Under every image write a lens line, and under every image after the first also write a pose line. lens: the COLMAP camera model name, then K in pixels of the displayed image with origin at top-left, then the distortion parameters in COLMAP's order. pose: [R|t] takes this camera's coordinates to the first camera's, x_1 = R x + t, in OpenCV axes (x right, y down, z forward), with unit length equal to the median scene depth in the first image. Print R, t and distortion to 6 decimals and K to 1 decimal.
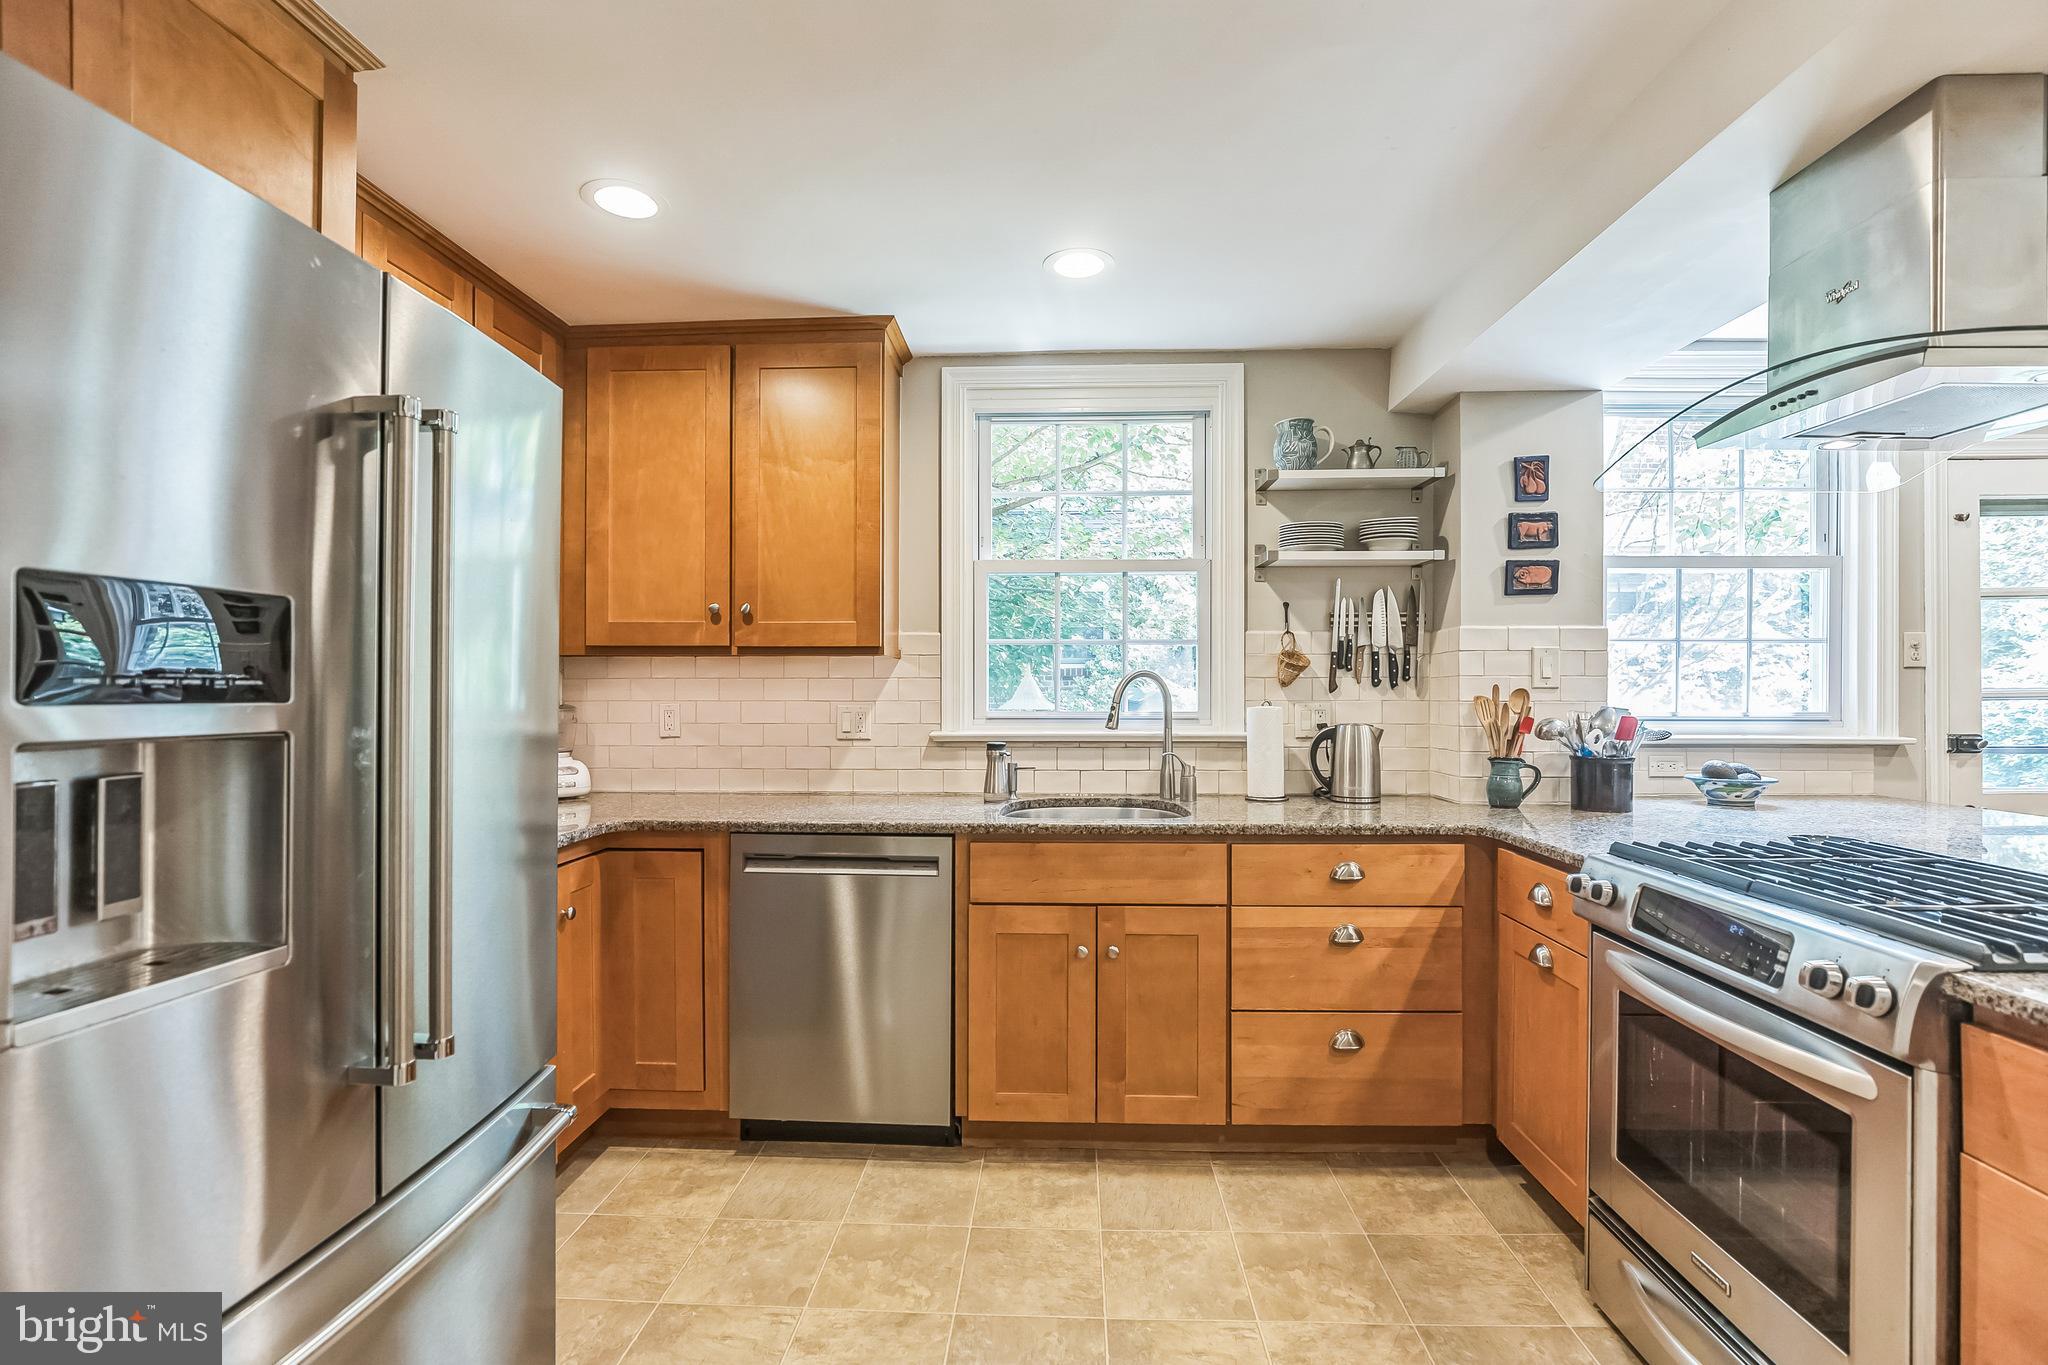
lens RADIAL K [[941.3, 0, 1023.2], [0, 941.3, 693.9], [0, 0, 1]] dist [-0.018635, 0.003512]
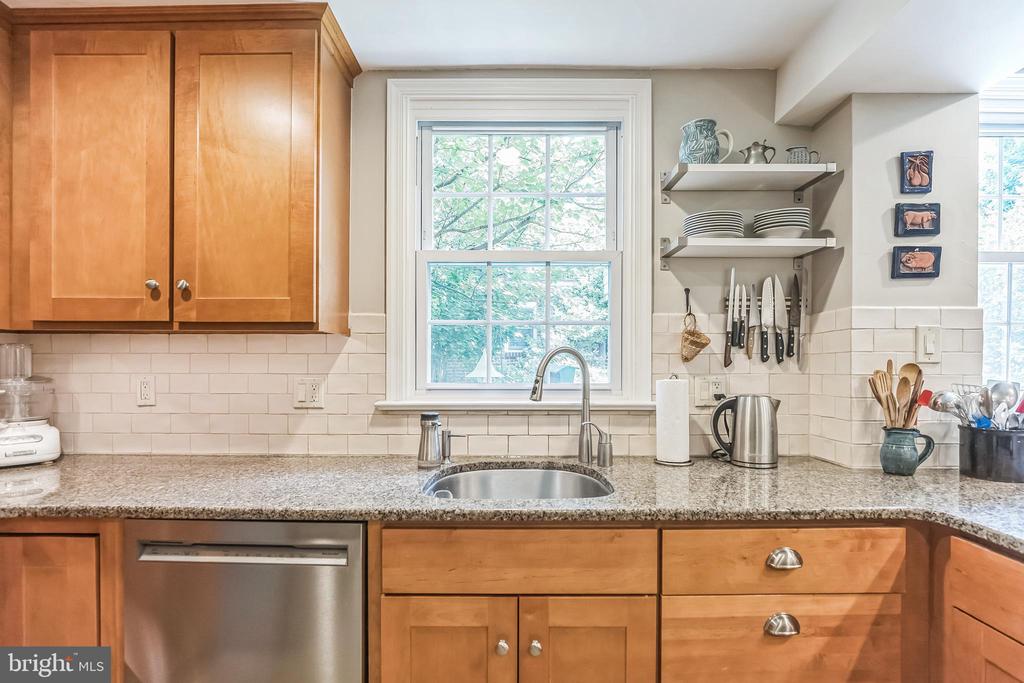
lens RADIAL K [[470.6, 0, 516.0], [0, 470.6, 368.1], [0, 0, 1]] dist [-0.018635, 0.003512]
pose [[0.998962, 0.001274, 0.045538, 0.048151], [-0.001408, 0.999995, 0.002898, -0.001227], [-0.045534, -0.002959, 0.998958, 0.475535]]
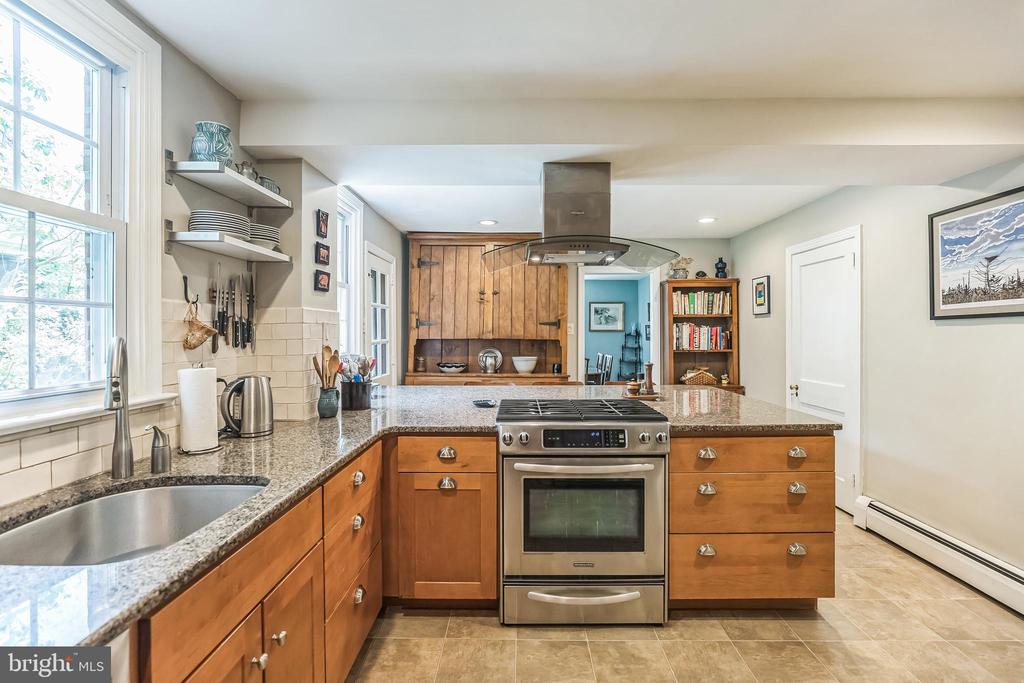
lens RADIAL K [[470.6, 0, 514.6], [0, 470.6, 334.5], [0, 0, 1]] dist [-0.018635, 0.003512]
pose [[-0.038526, -0.004928, 0.999245, -0.332633], [0.008243, 0.999952, 0.005249, -0.028316], [-0.999224, 0.008439, -0.038483, 0.681136]]
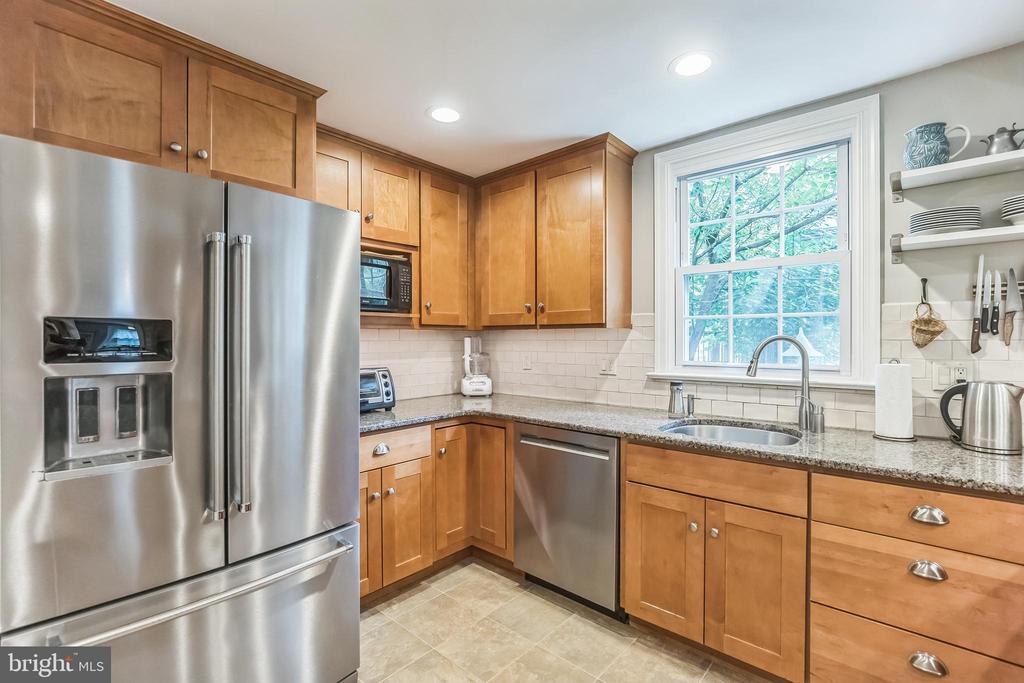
lens RADIAL K [[470.6, 0, 508.6], [0, 470.6, 342.3], [0, 0, 1]] dist [-0.018635, 0.003512]
pose [[0.774921, 0.002902, -0.632052, 0.266169], [-0.001412, 0.999995, 0.002860, -0.016925], [0.632057, -0.001324, 0.774921, 0.212413]]
